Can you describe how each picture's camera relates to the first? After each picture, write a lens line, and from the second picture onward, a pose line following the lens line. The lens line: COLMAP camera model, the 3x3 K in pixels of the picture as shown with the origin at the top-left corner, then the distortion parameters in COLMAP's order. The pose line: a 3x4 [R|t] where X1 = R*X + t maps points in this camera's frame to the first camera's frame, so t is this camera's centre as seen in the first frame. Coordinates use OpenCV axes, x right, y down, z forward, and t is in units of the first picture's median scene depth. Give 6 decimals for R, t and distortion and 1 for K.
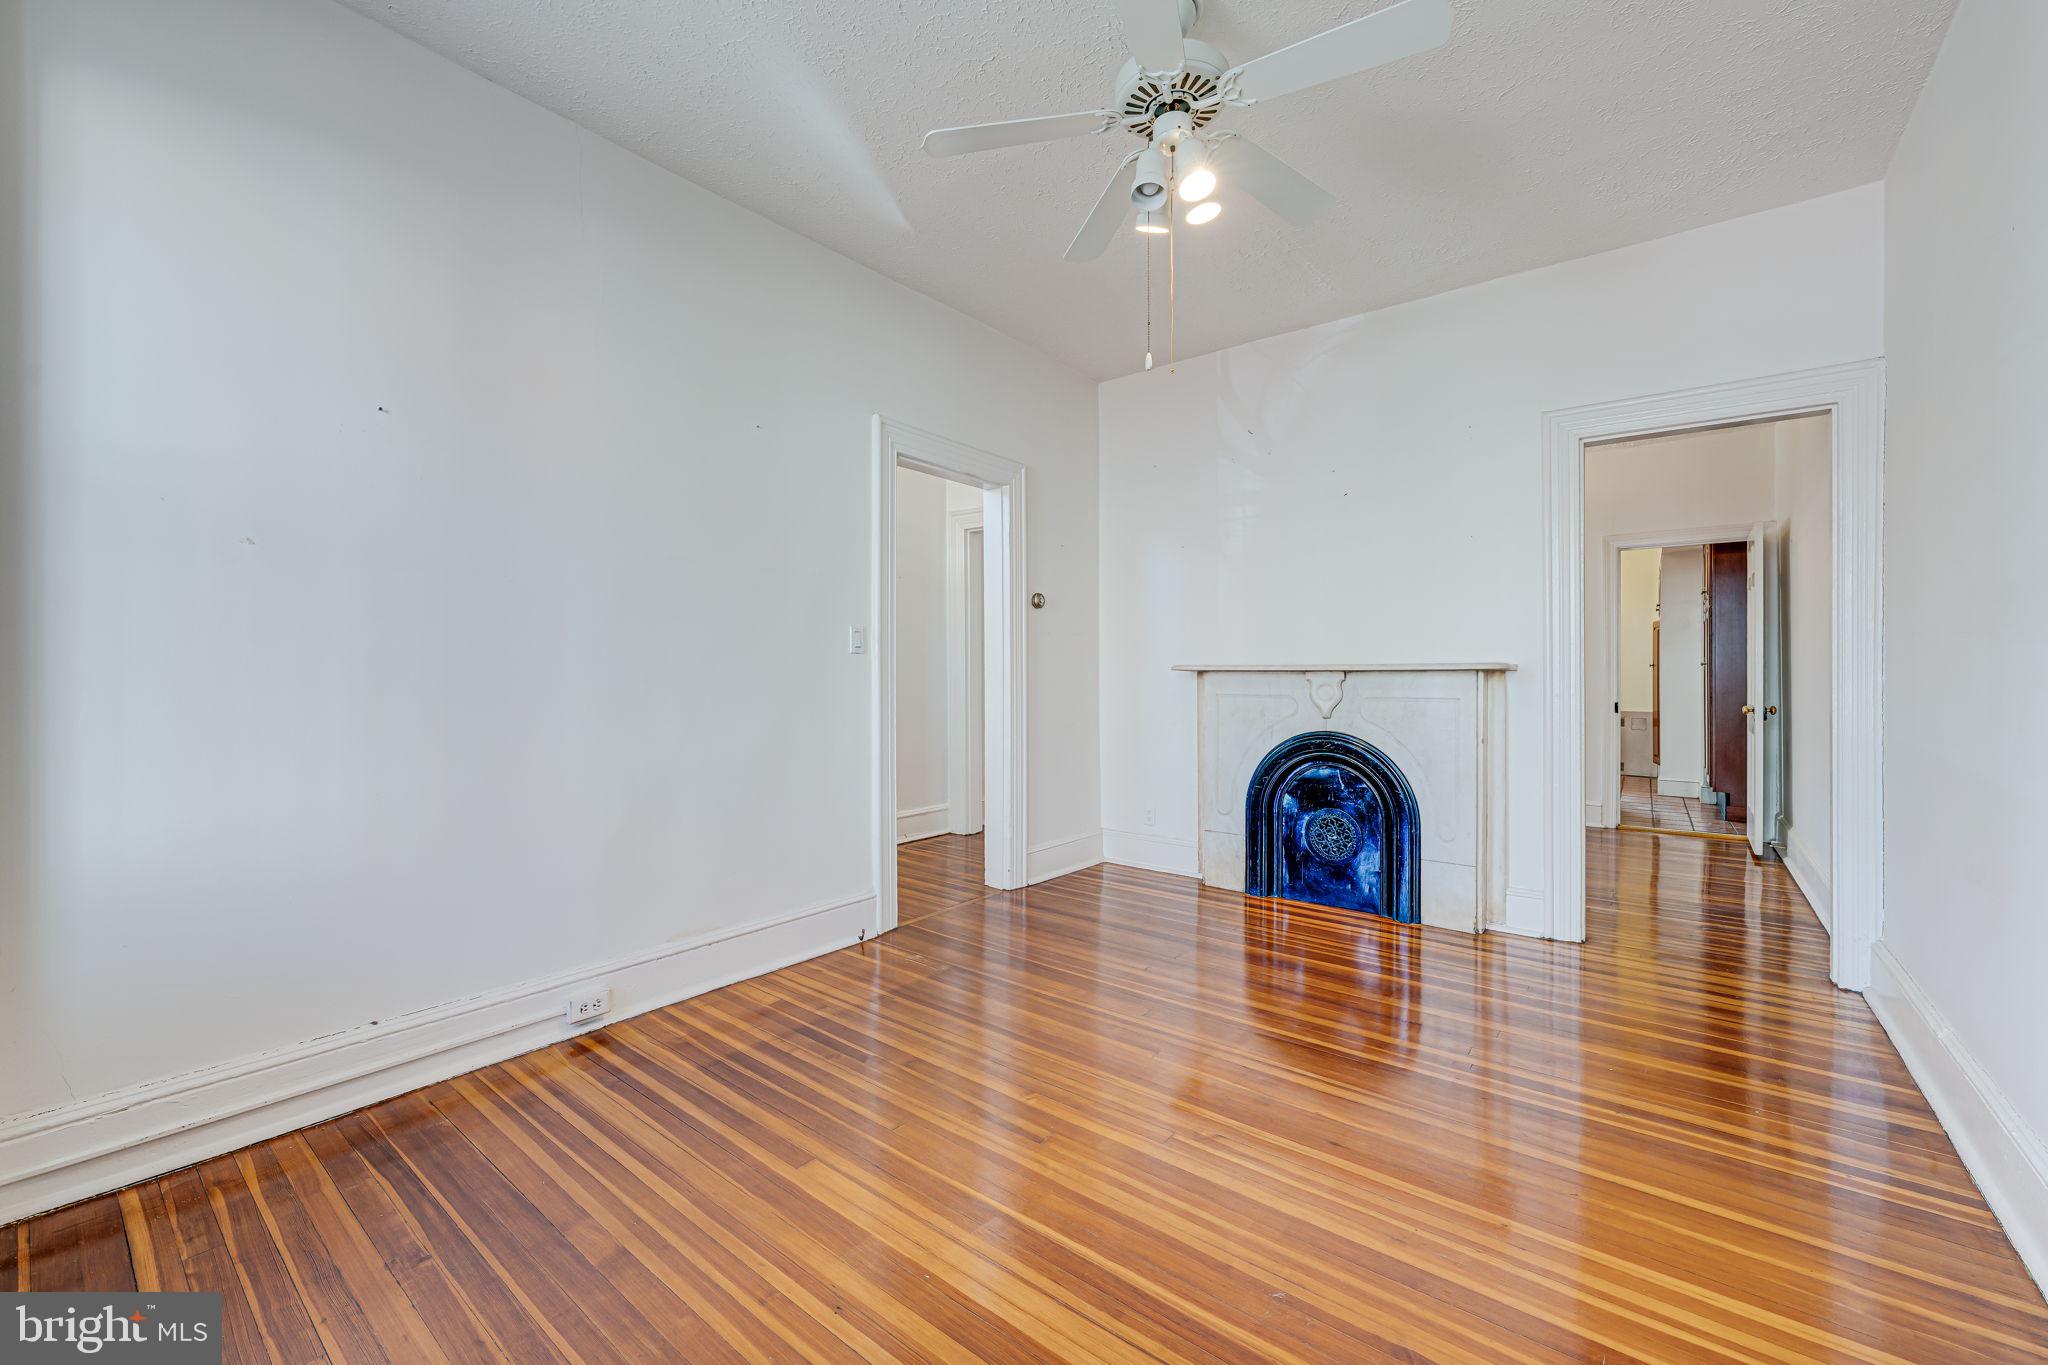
lens RADIAL K [[803.8, 0, 1021.6], [0, 803.8, 678.7], [0, 0, 1]] dist [-0.000476, -0.000063]
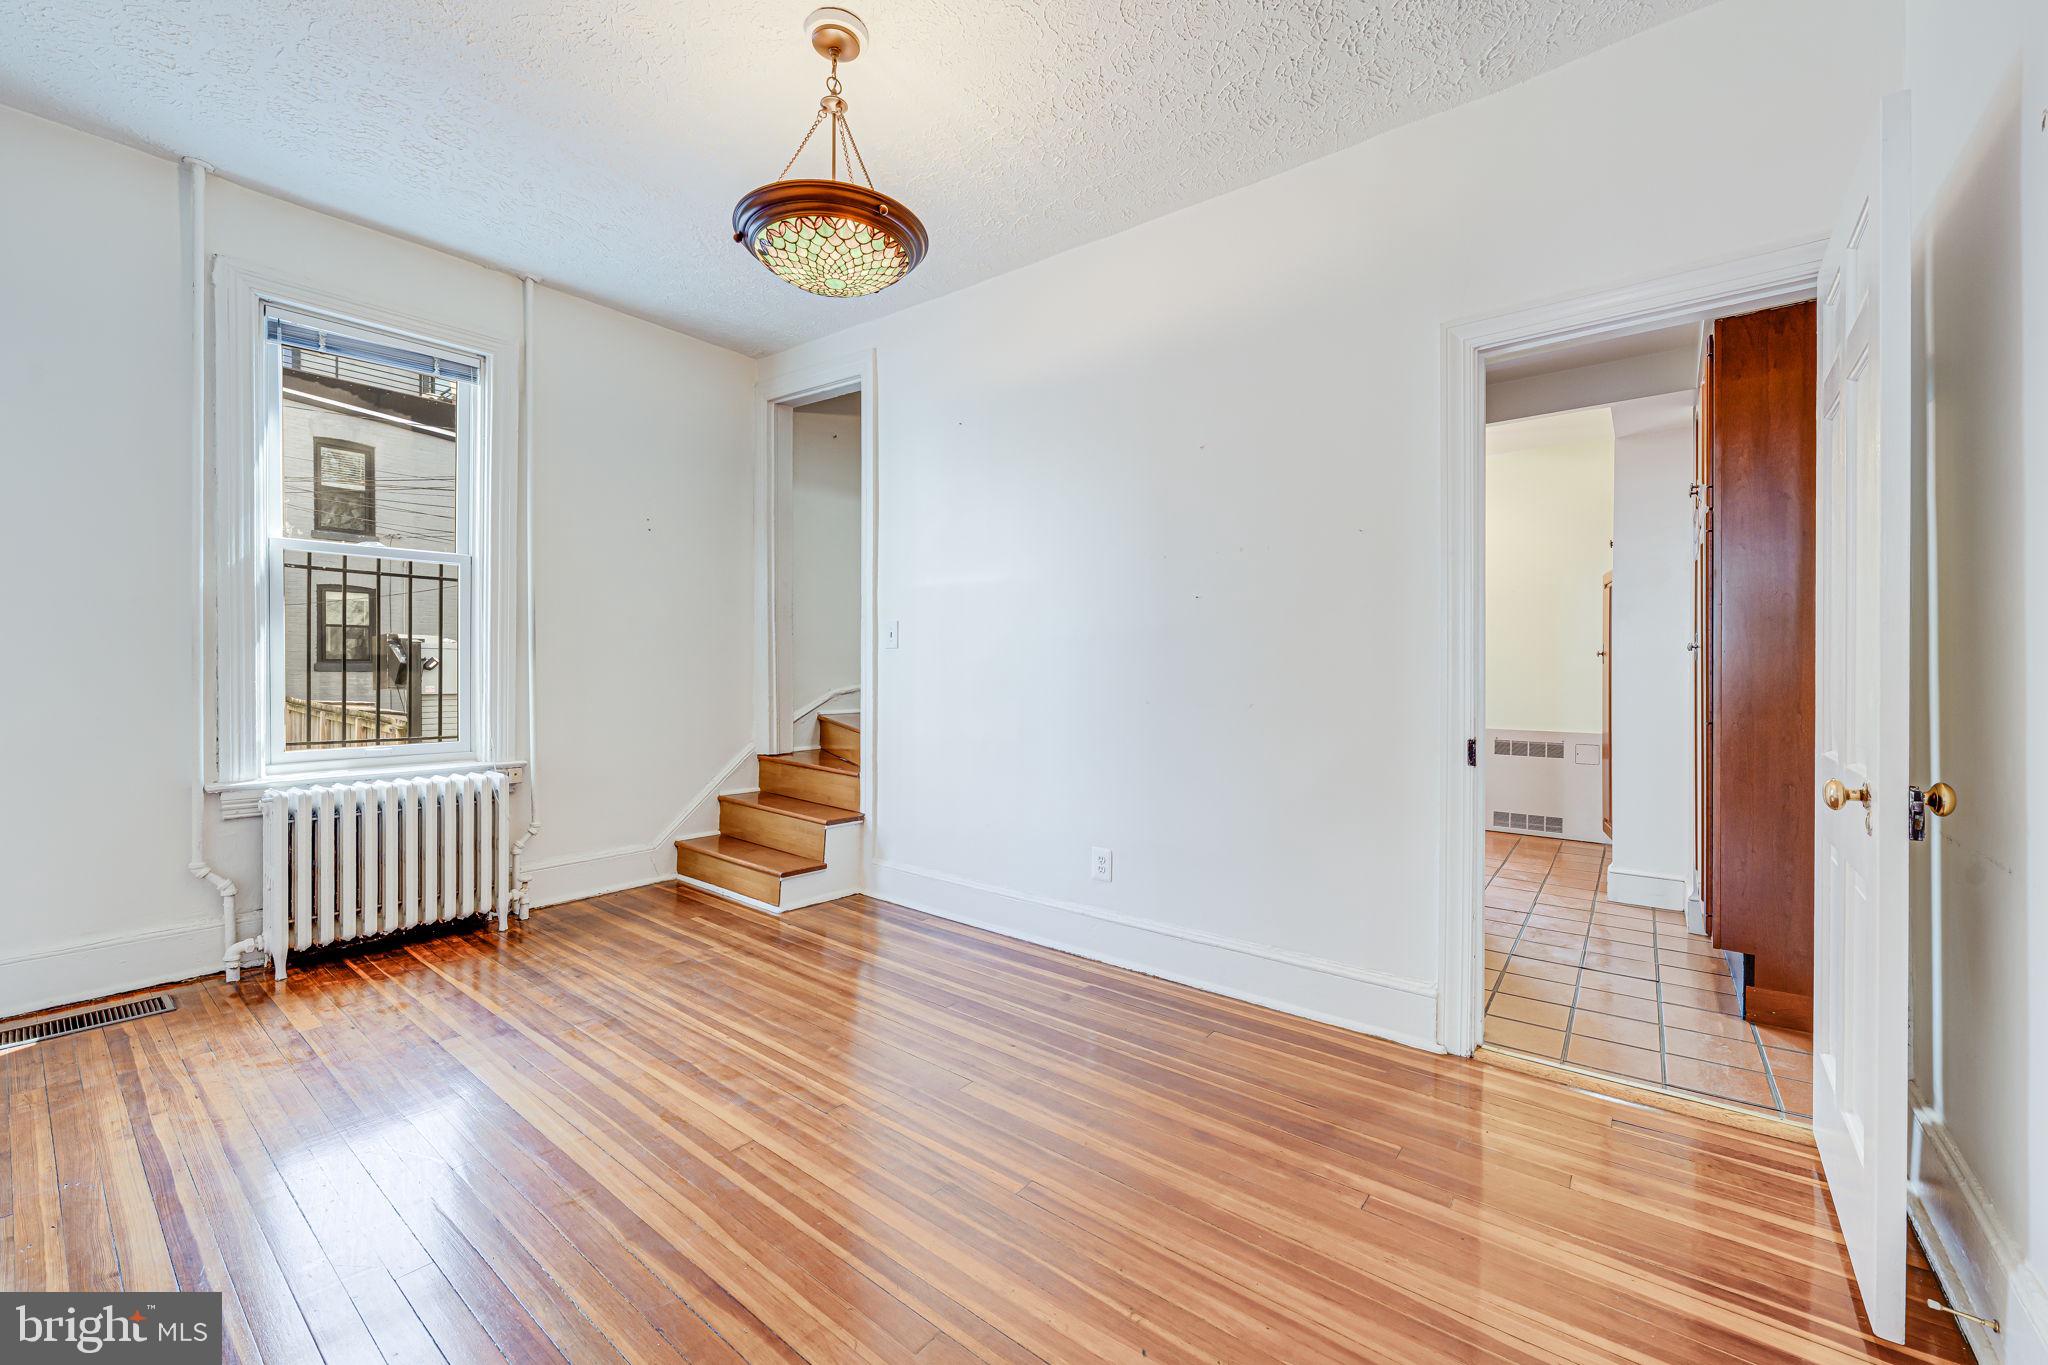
lens RADIAL K [[803.8, 0, 1021.6], [0, 803.8, 678.7], [0, 0, 1]] dist [-0.000476, -0.000063]
pose [[0.999973, -0.000896, 0.007242, 0.488942], [0.000853, 0.999982, 0.005895, -0.003984], [-0.007247, -0.005889, 0.999956, 0.576045]]
